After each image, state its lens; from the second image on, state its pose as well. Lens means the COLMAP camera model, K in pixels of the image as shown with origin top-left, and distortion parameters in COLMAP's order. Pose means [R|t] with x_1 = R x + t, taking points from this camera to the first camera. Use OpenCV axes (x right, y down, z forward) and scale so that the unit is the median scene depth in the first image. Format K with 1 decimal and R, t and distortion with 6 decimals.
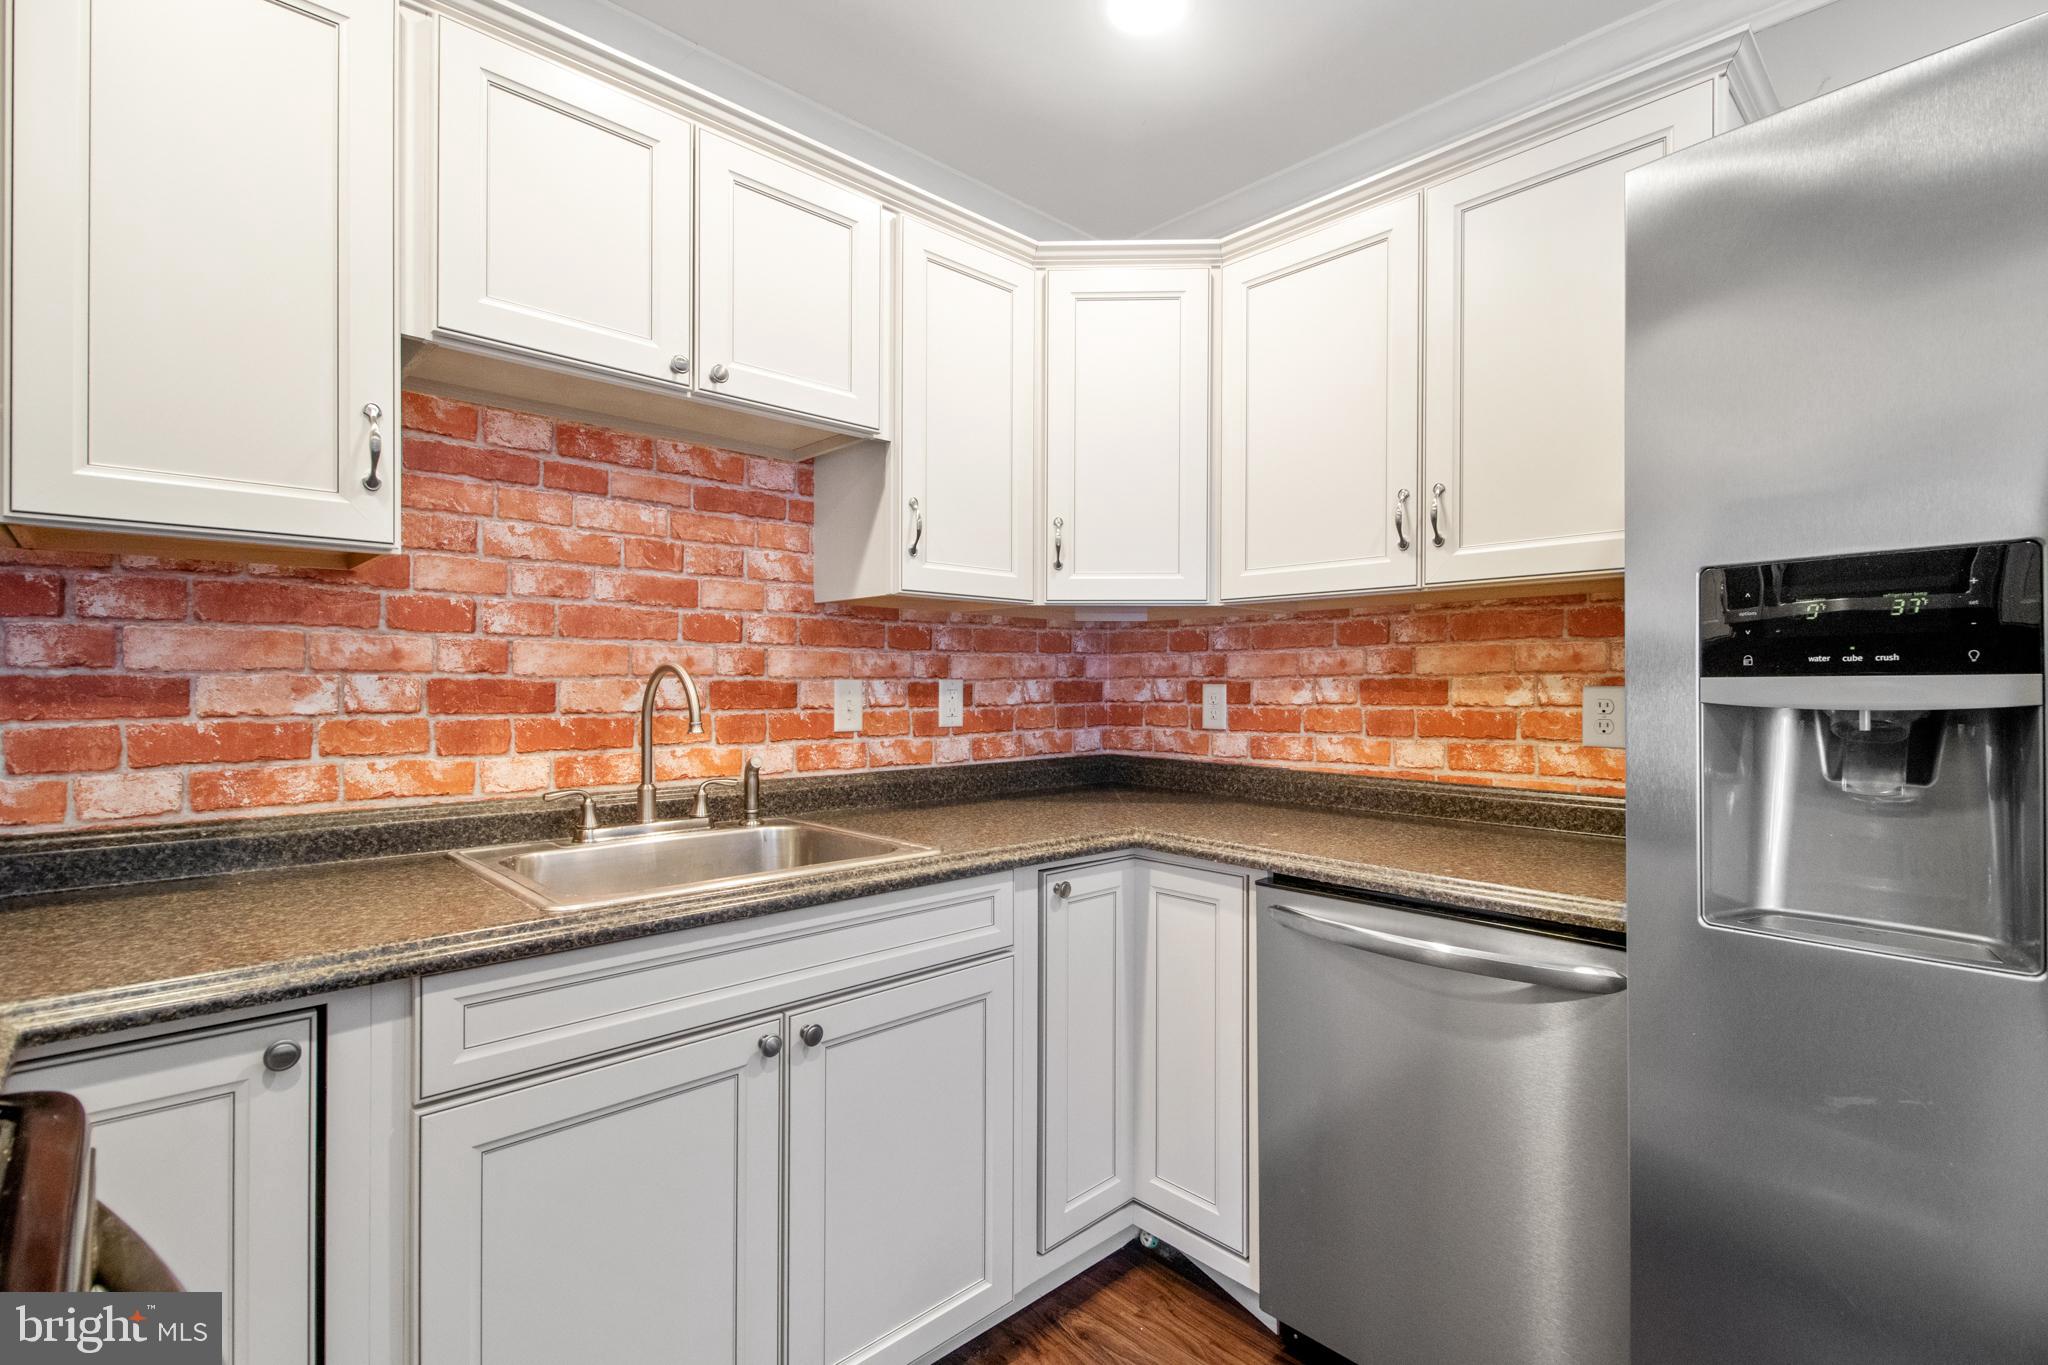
lens RADIAL K [[943.2, 0, 1029.6], [0, 943.2, 684.0], [0, 0, 1]] dist [0.008663, -0.002985]
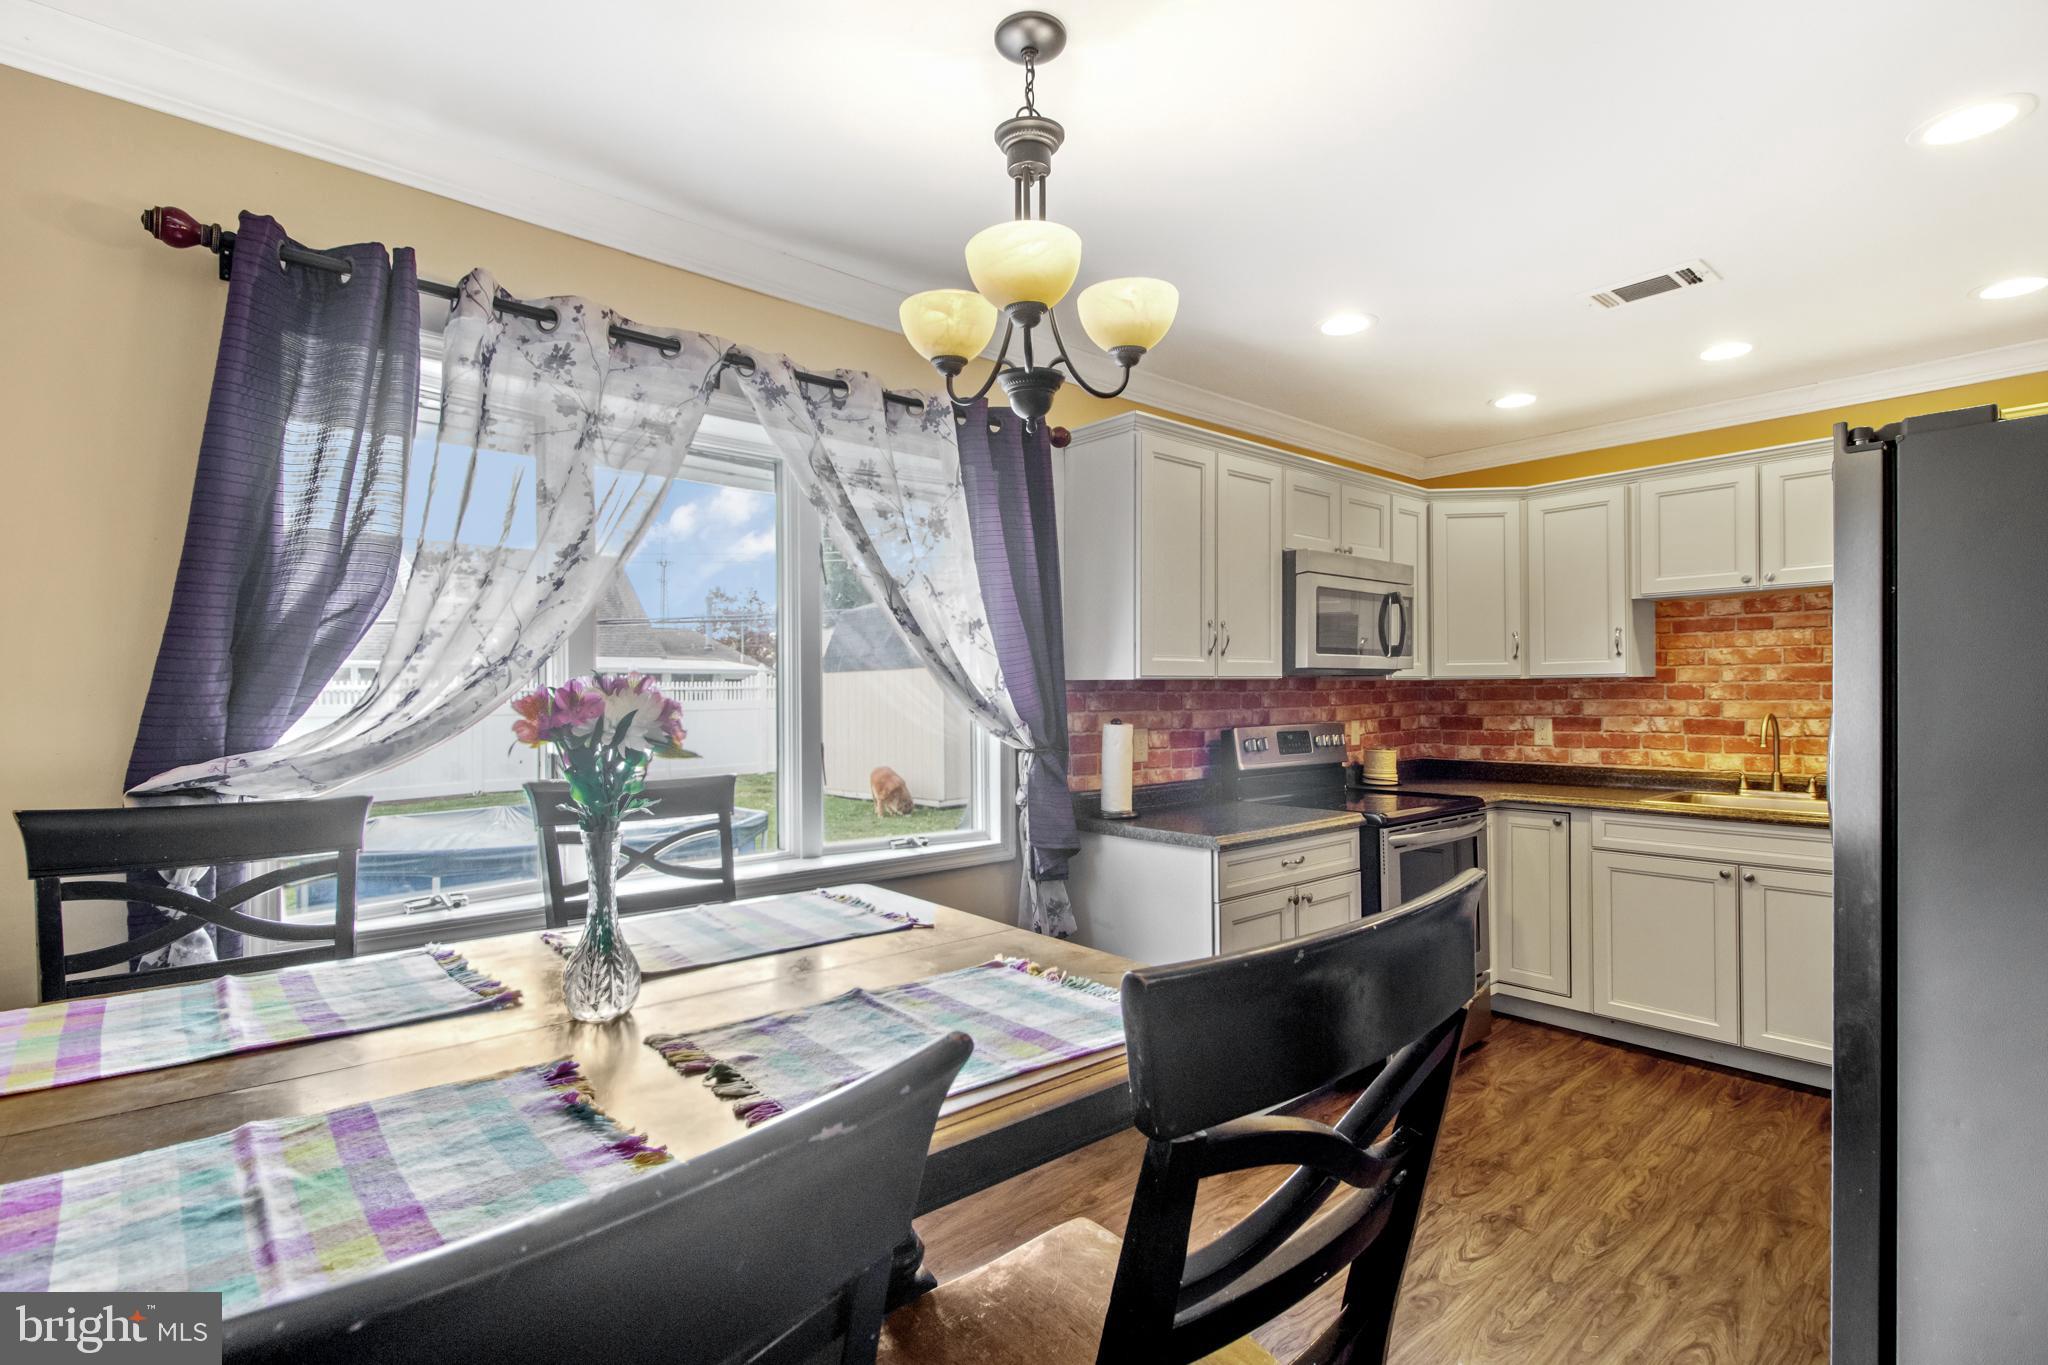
lens RADIAL K [[943.2, 0, 1018.2], [0, 943.2, 684.2], [0, 0, 1]] dist [0.008663, -0.002985]
pose [[-0.048824, -0.014107, -0.998708, 1.677276], [0.007665, 0.999866, -0.014499, -0.064992], [0.998778, -0.008363, -0.048709, -0.519632]]
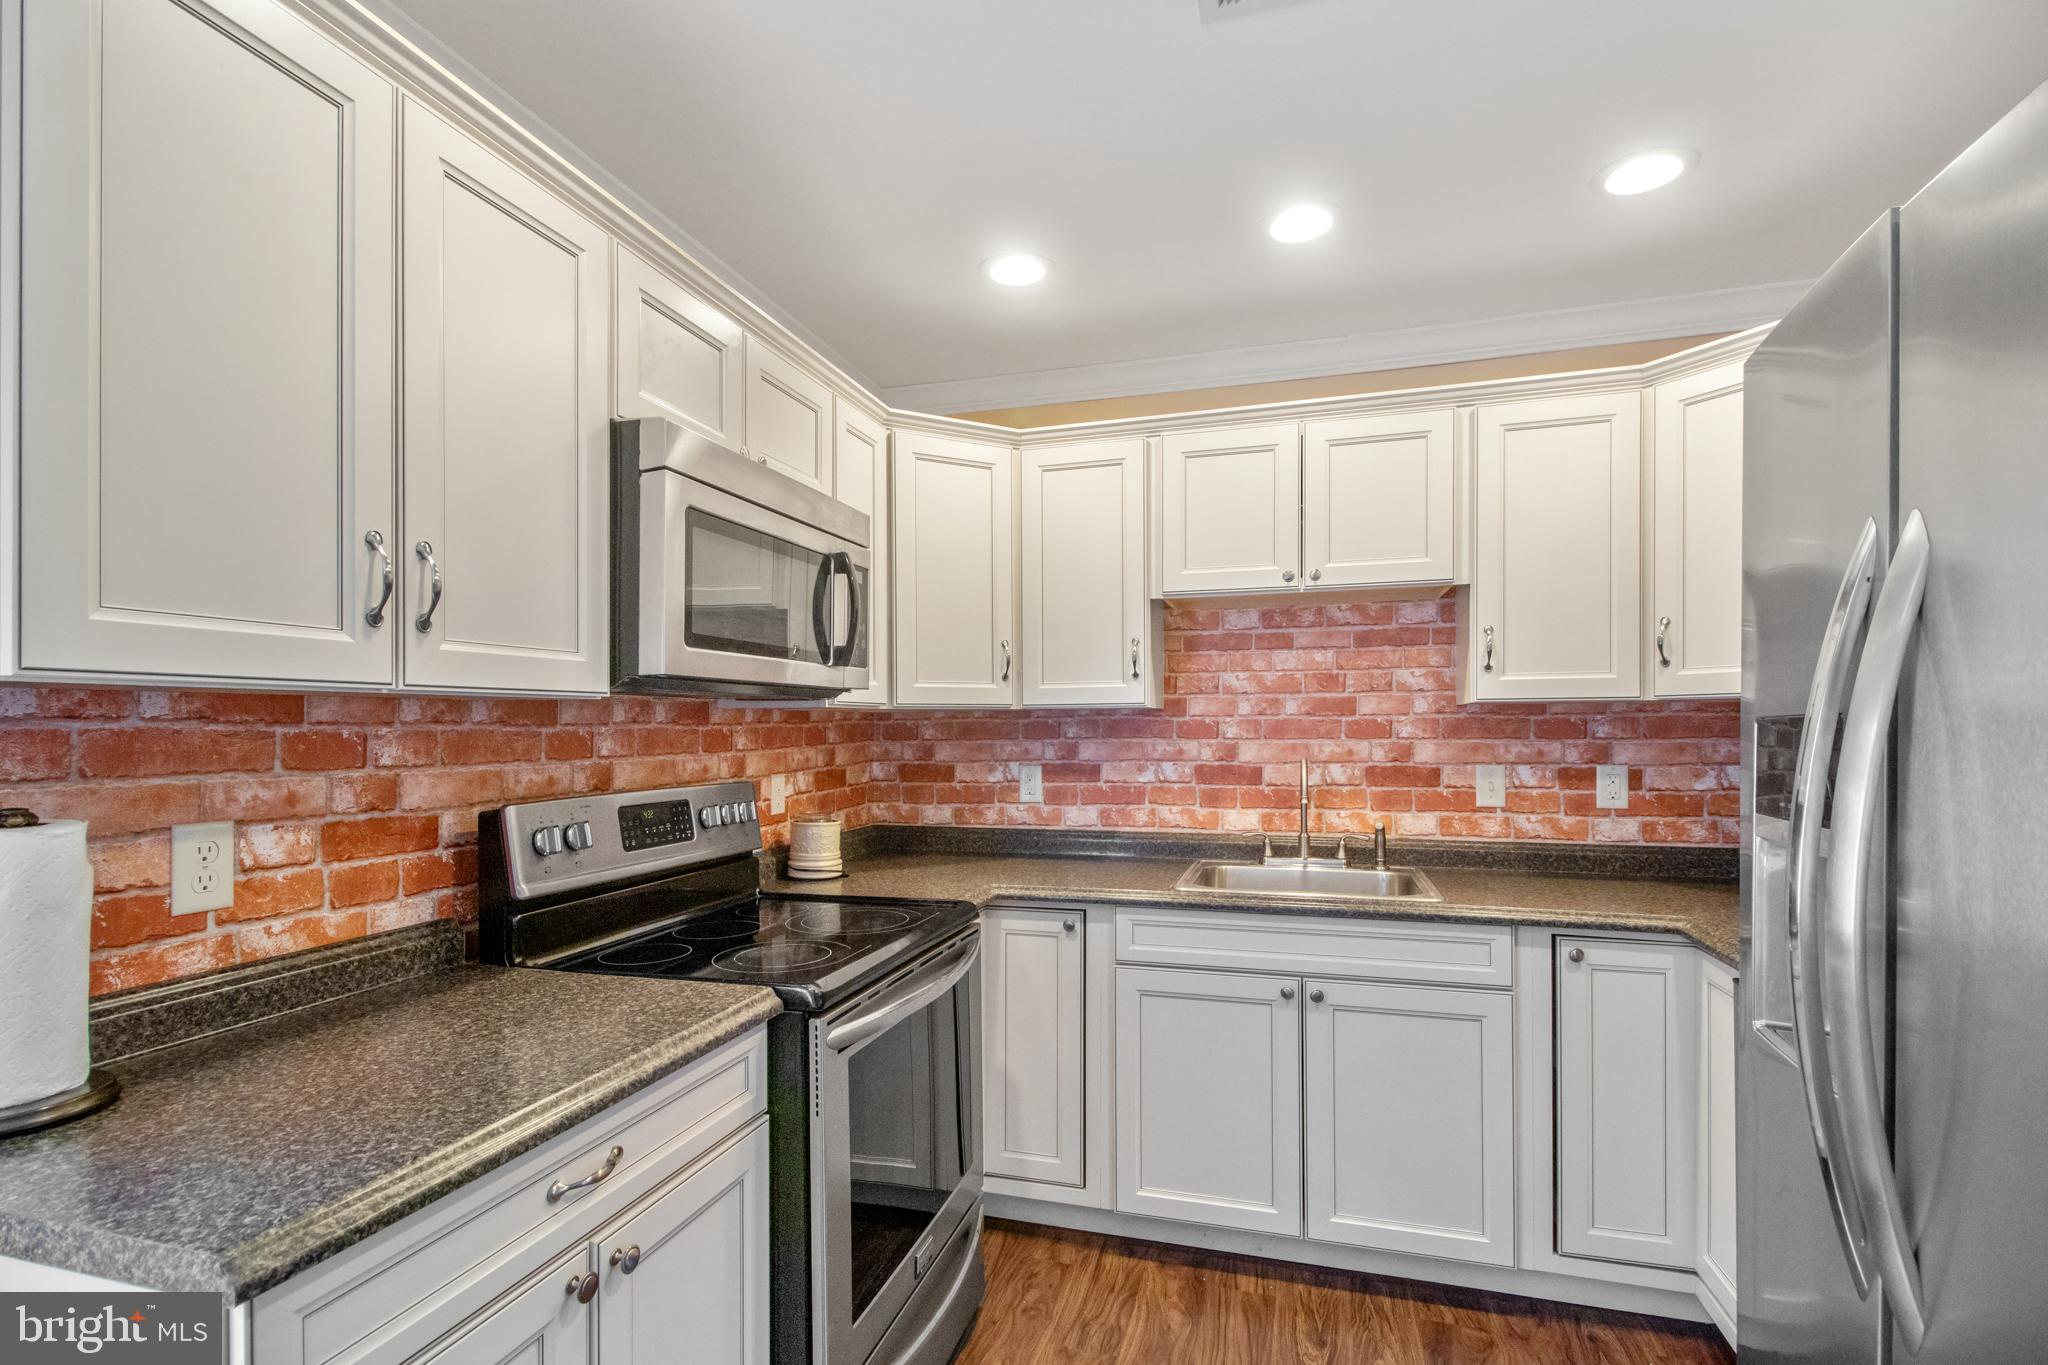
lens RADIAL K [[943.2, 0, 1007.8], [0, 943.2, 730.2], [0, 0, 1]] dist [0.008663, -0.002985]
pose [[0.489384, -0.004396, -0.872058, 0.706399], [0.007593, 0.999971, -0.000780, -0.066051], [0.872036, -0.006240, 0.489403, -0.191488]]
